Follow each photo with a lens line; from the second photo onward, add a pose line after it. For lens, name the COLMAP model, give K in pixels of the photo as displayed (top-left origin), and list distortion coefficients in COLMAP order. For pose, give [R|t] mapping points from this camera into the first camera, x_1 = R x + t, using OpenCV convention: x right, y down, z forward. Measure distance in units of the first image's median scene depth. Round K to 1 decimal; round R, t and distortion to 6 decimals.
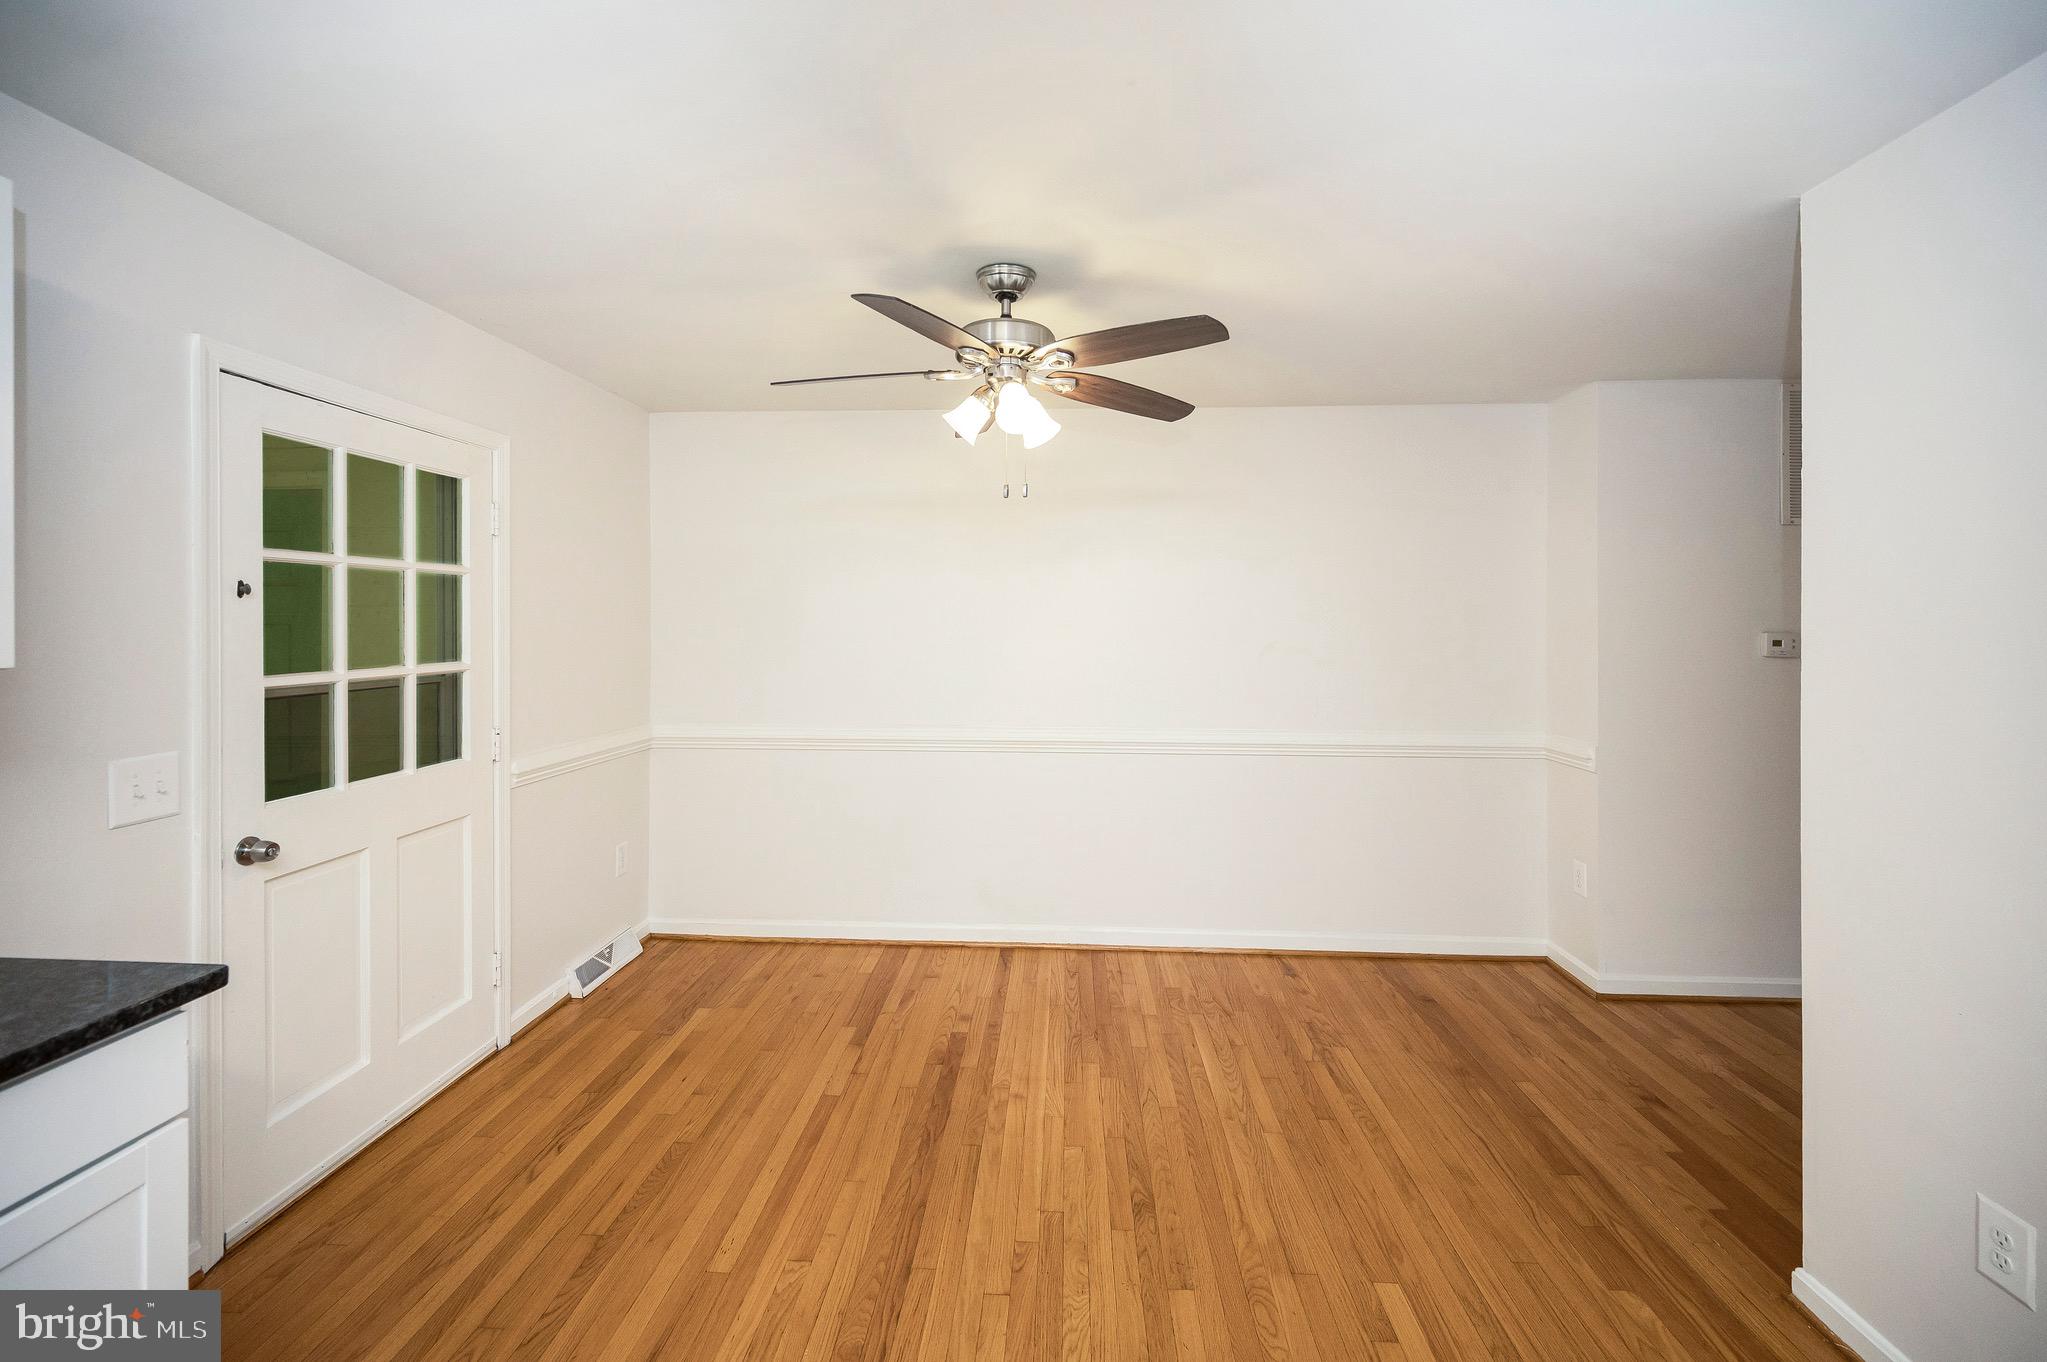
lens RADIAL K [[839.0, 0, 1019.6], [0, 839.0, 630.8], [0, 0, 1]] dist [0.001422, -0.000169]
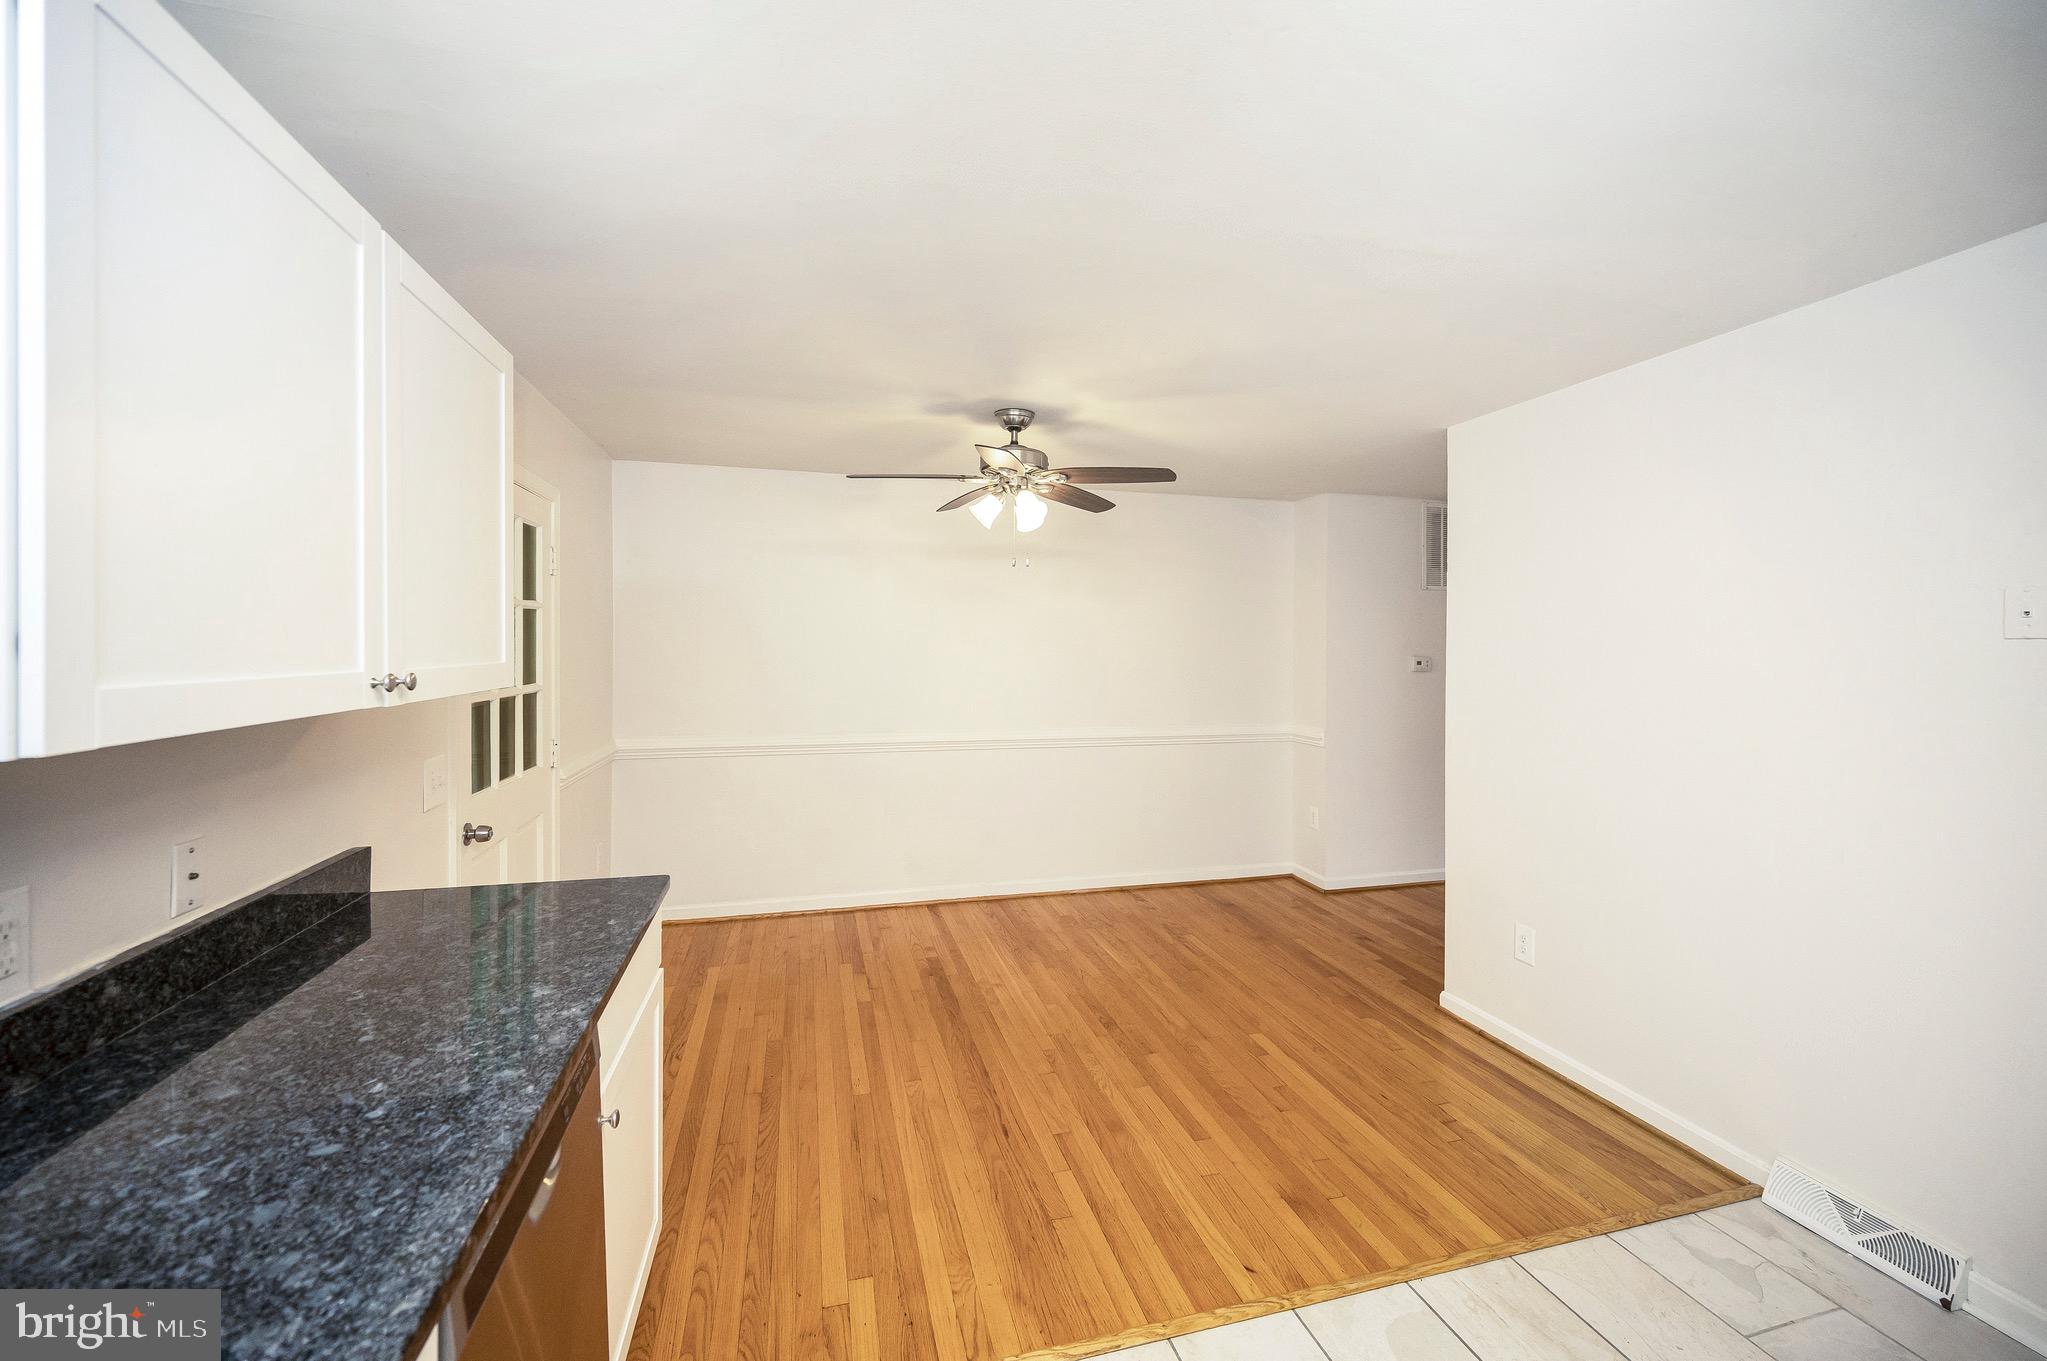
lens RADIAL K [[824.6, 0, 1030.5], [0, 824.6, 657.0], [0, 0, 1]] dist [0.001638, 0.000365]
pose [[0.947487, -0.001483, 0.319792, -0.413257], [-0.000490, 0.999981, 0.006088, -0.006950], [-0.319795, -0.005925, 0.947468, -0.348161]]
